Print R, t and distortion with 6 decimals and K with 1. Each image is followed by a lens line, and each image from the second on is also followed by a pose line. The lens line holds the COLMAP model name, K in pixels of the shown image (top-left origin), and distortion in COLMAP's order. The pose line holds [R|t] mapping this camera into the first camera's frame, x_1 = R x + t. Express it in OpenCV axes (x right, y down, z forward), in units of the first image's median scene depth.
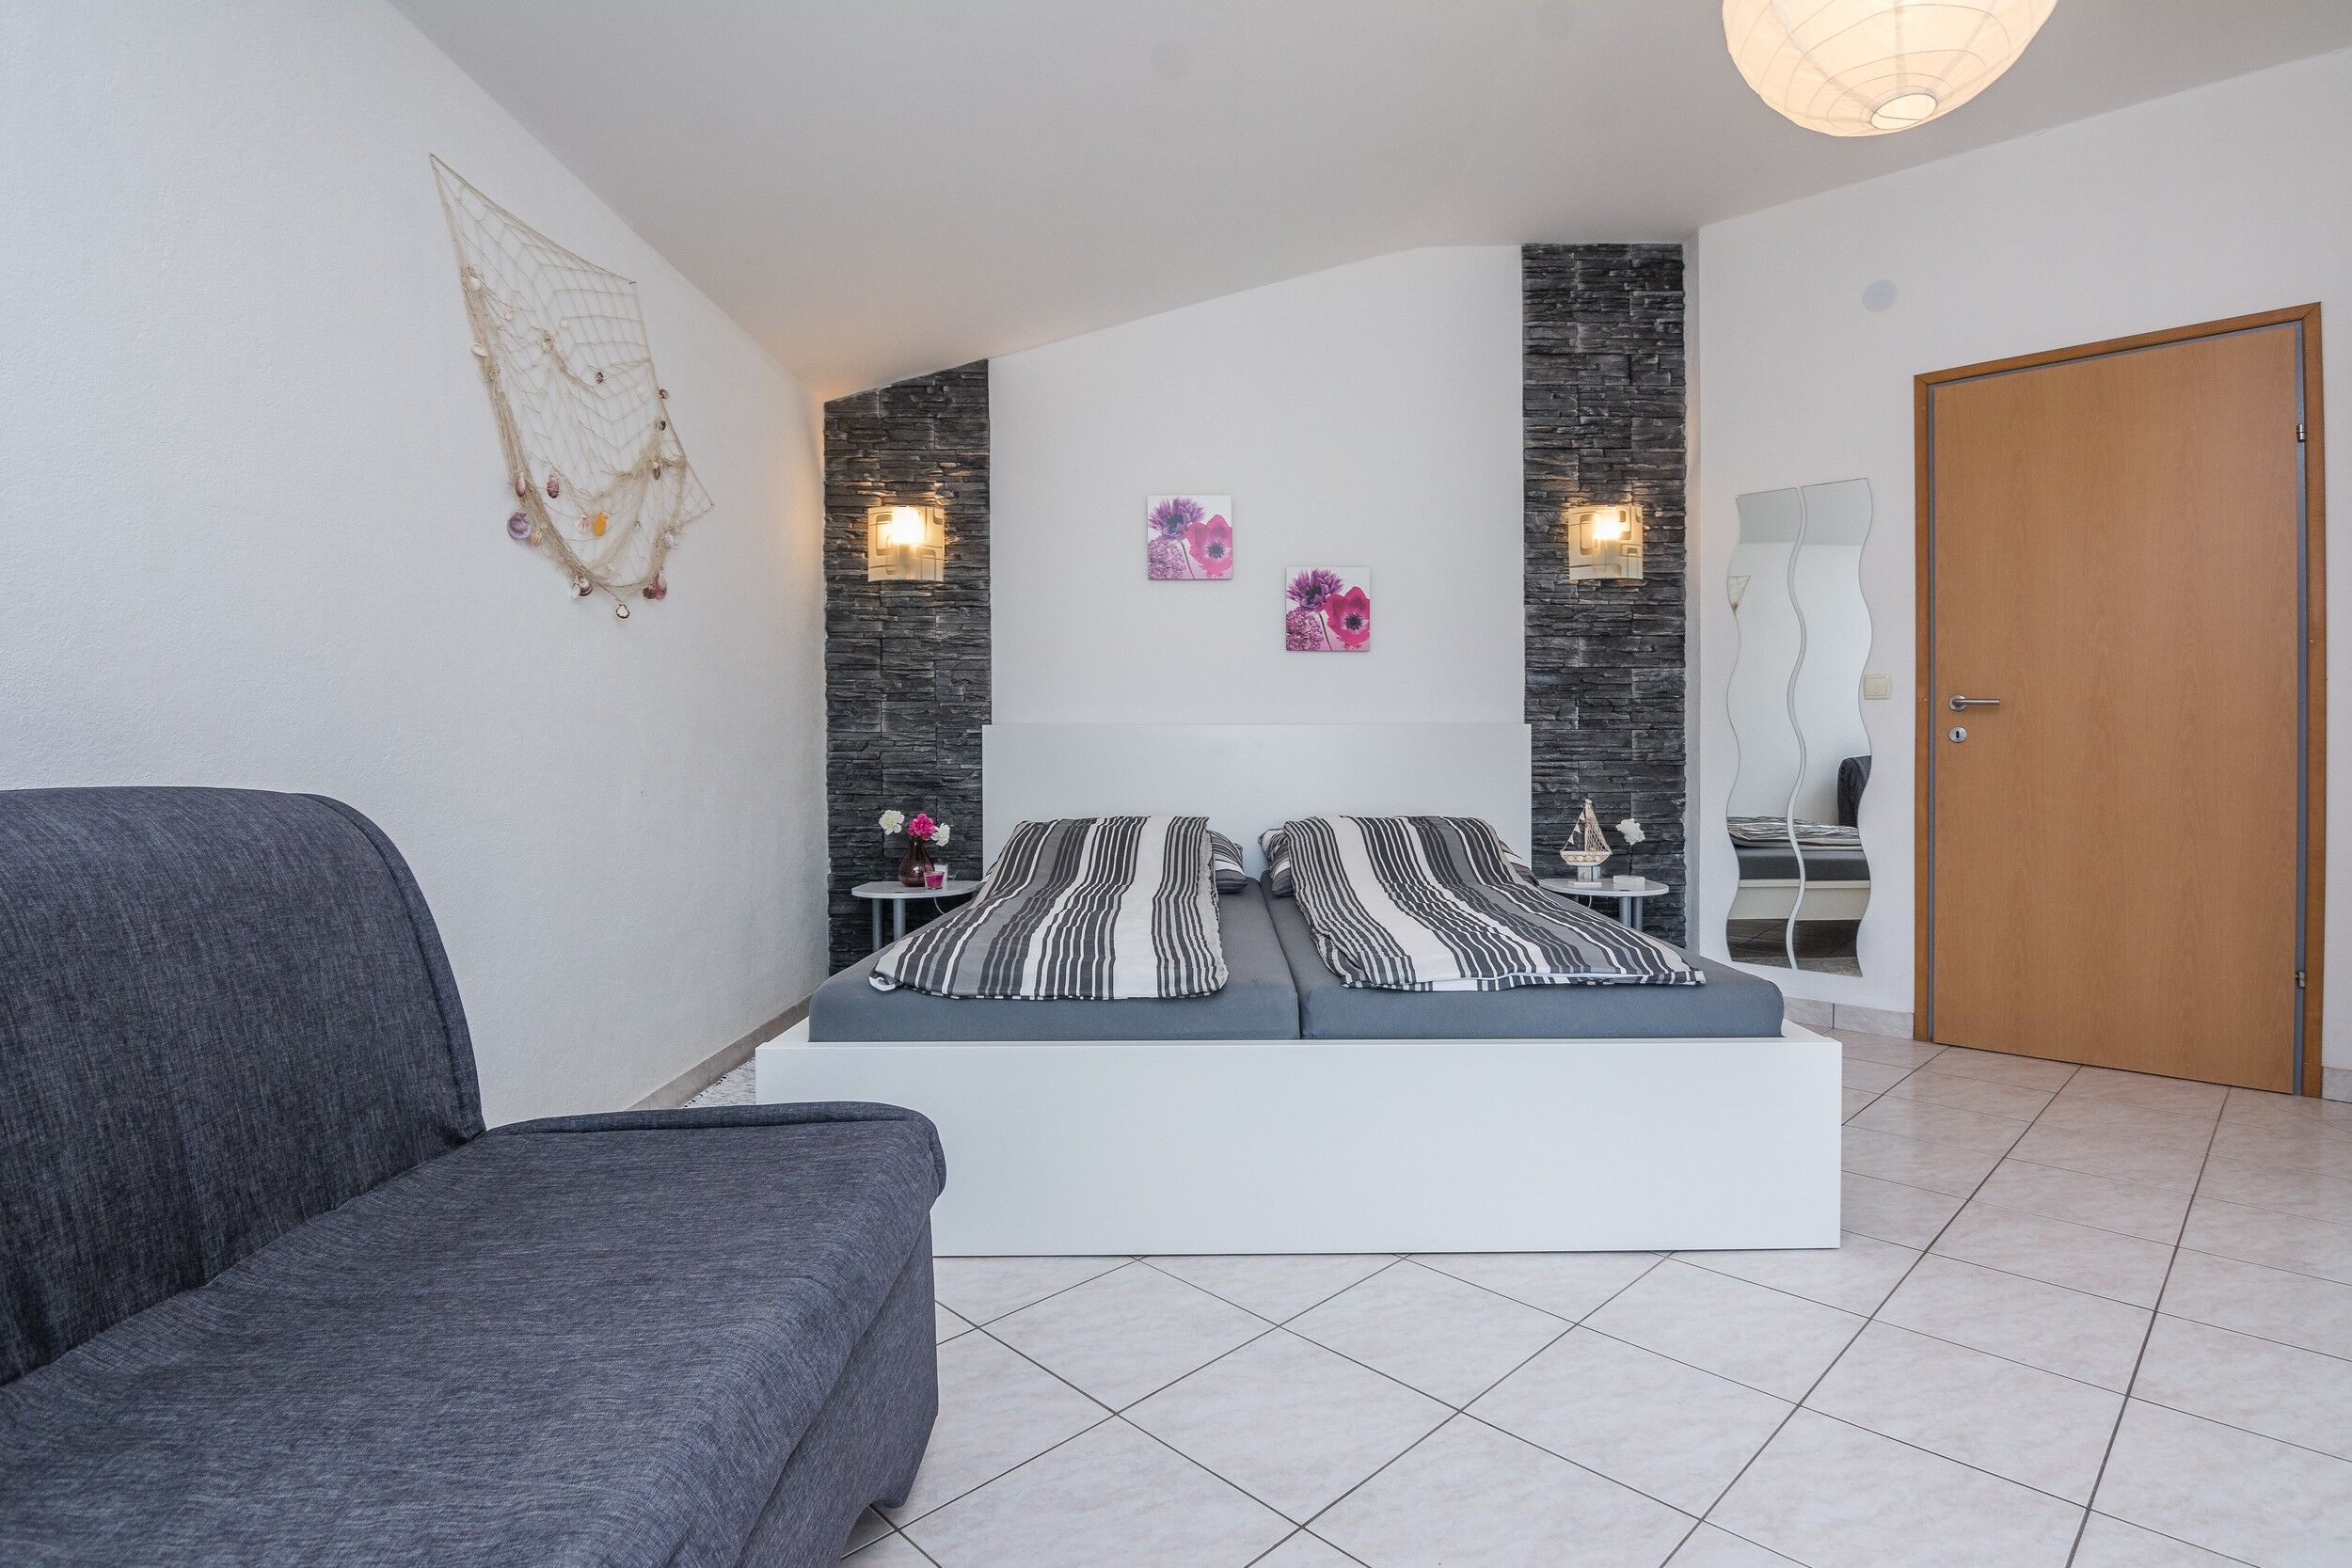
lens RADIAL K [[1147.4, 0, 1176.0], [0, 1147.4, 784.0], [0, 0, 1]] dist [-0.001187, -0.012854]
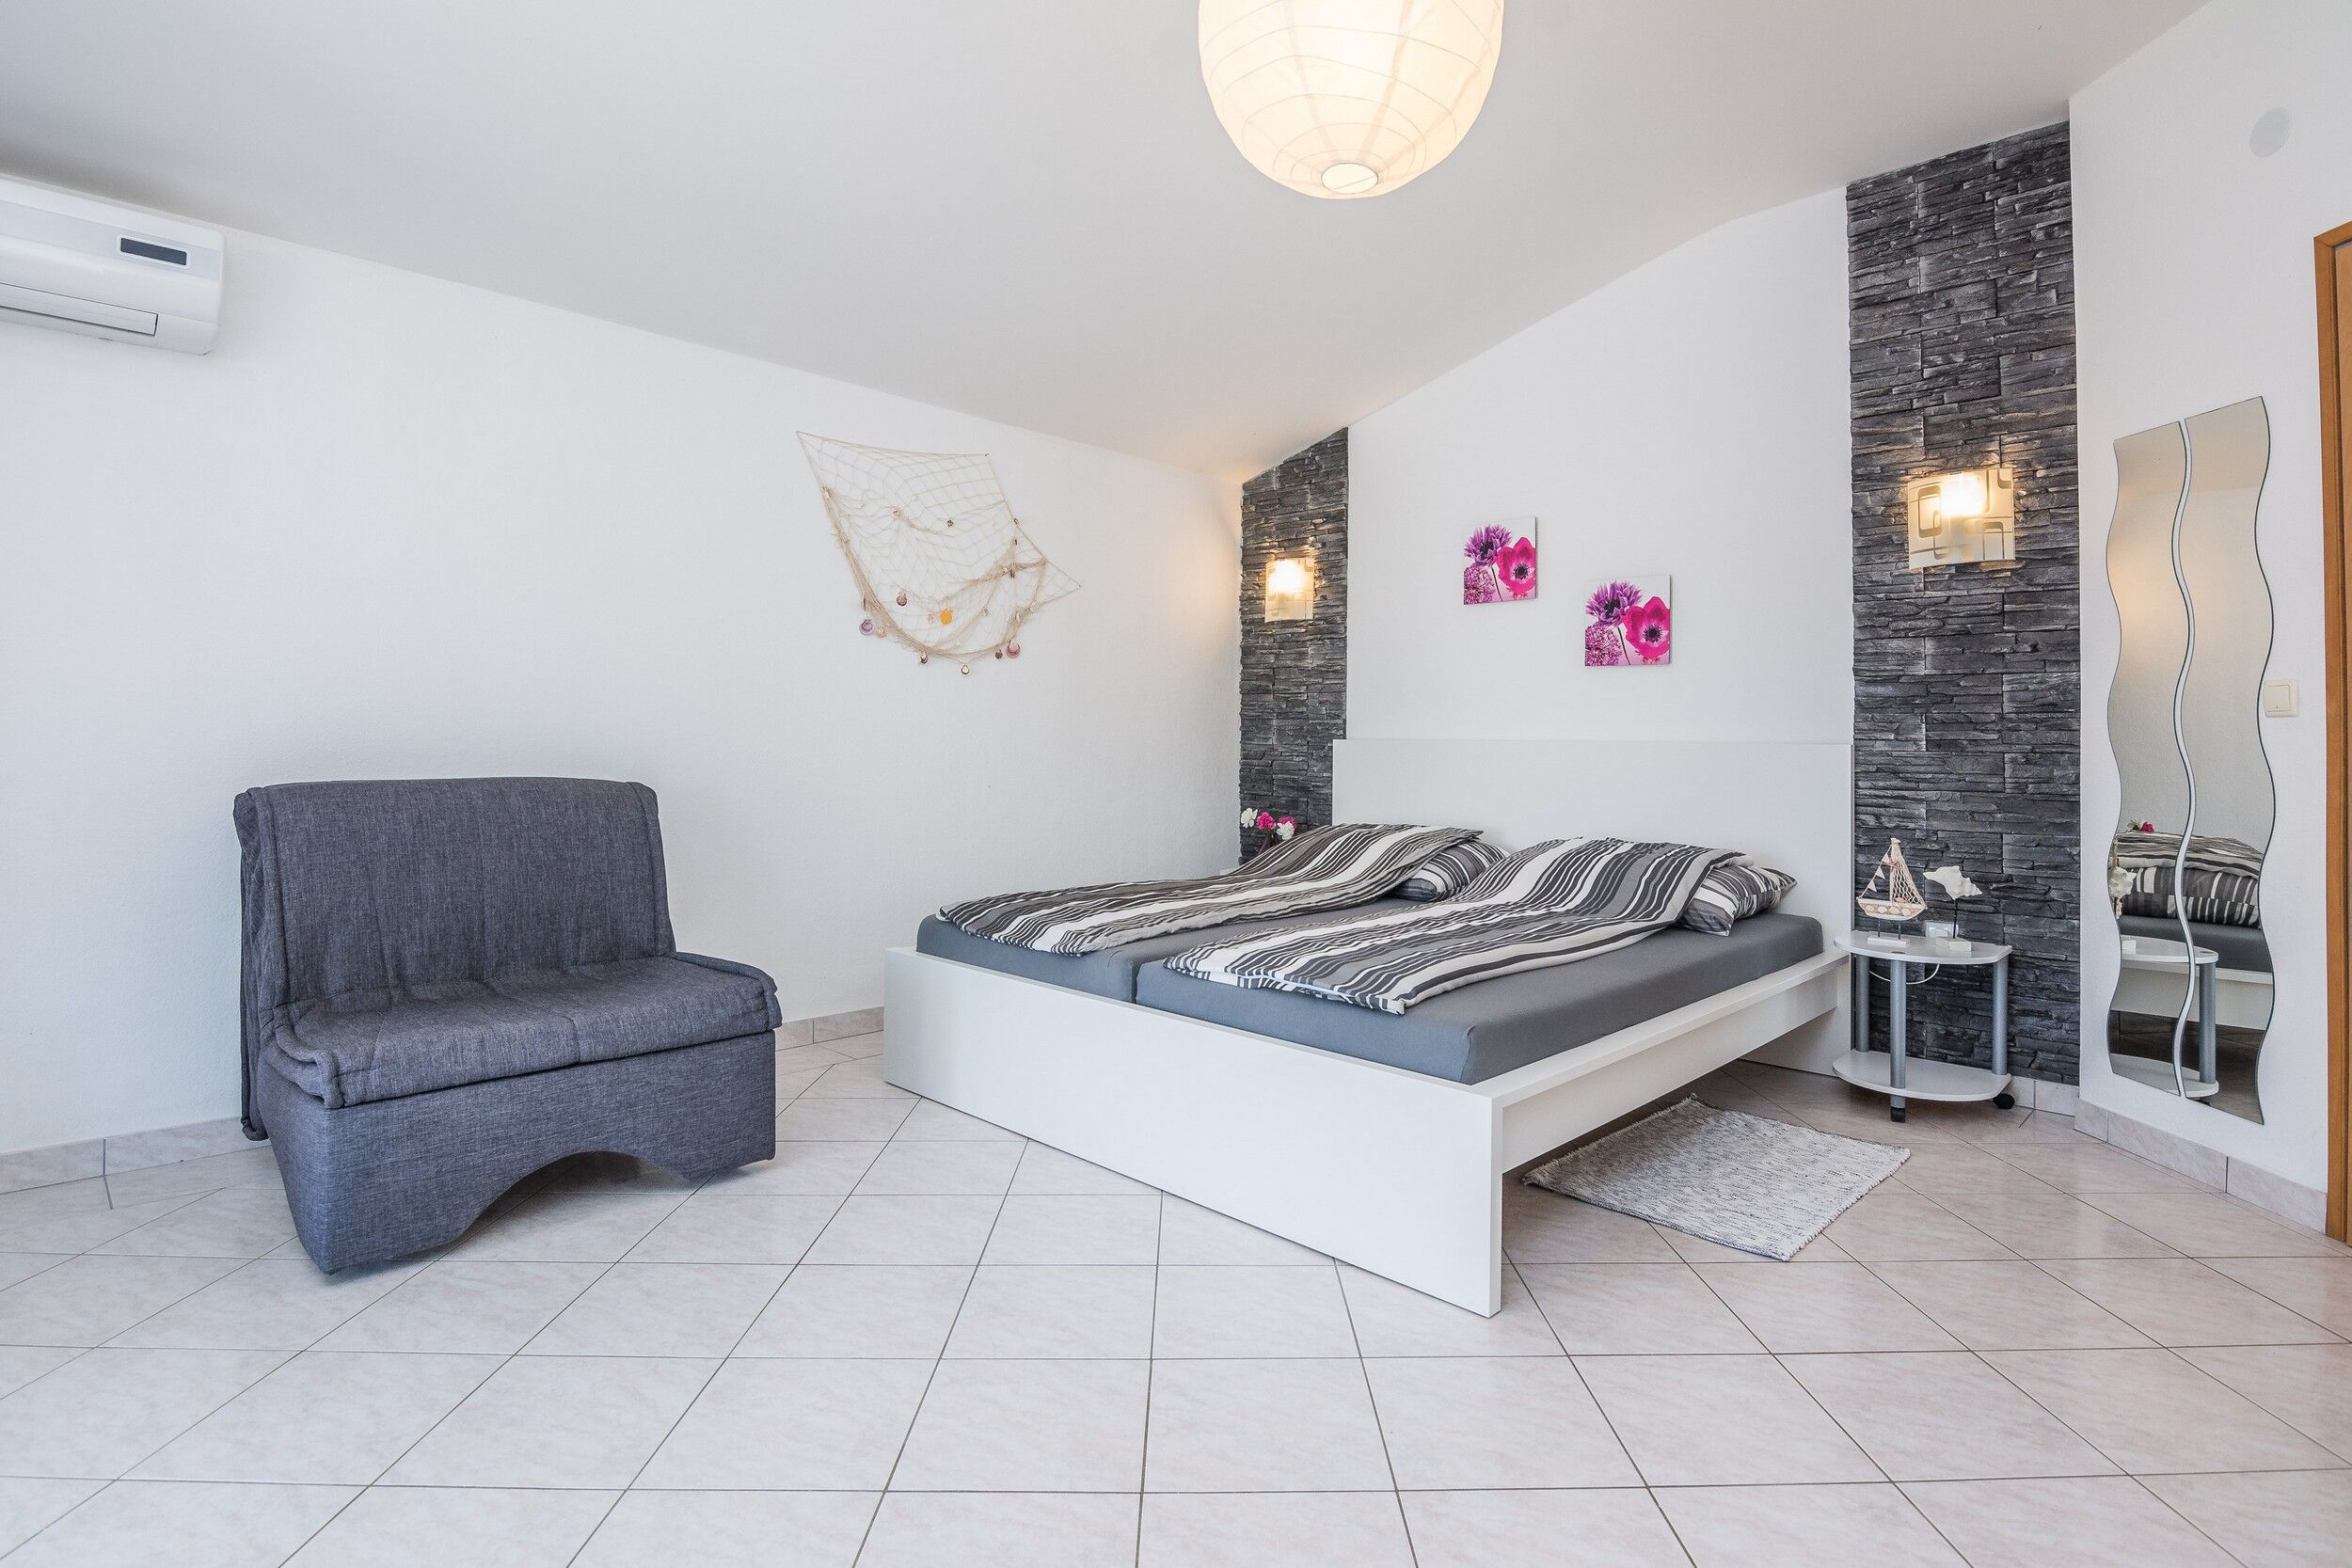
lens RADIAL K [[1114.8, 0, 1179.6], [0, 1114.8, 744.5], [0, 0, 1]] dist [-0.002392, -0.011015]
pose [[0.727448, 0.011354, -0.686069, 0.508641], [-0.033244, 0.999272, -0.018712, -0.020486], [0.685357, 0.036420, 0.727296, 0.070241]]
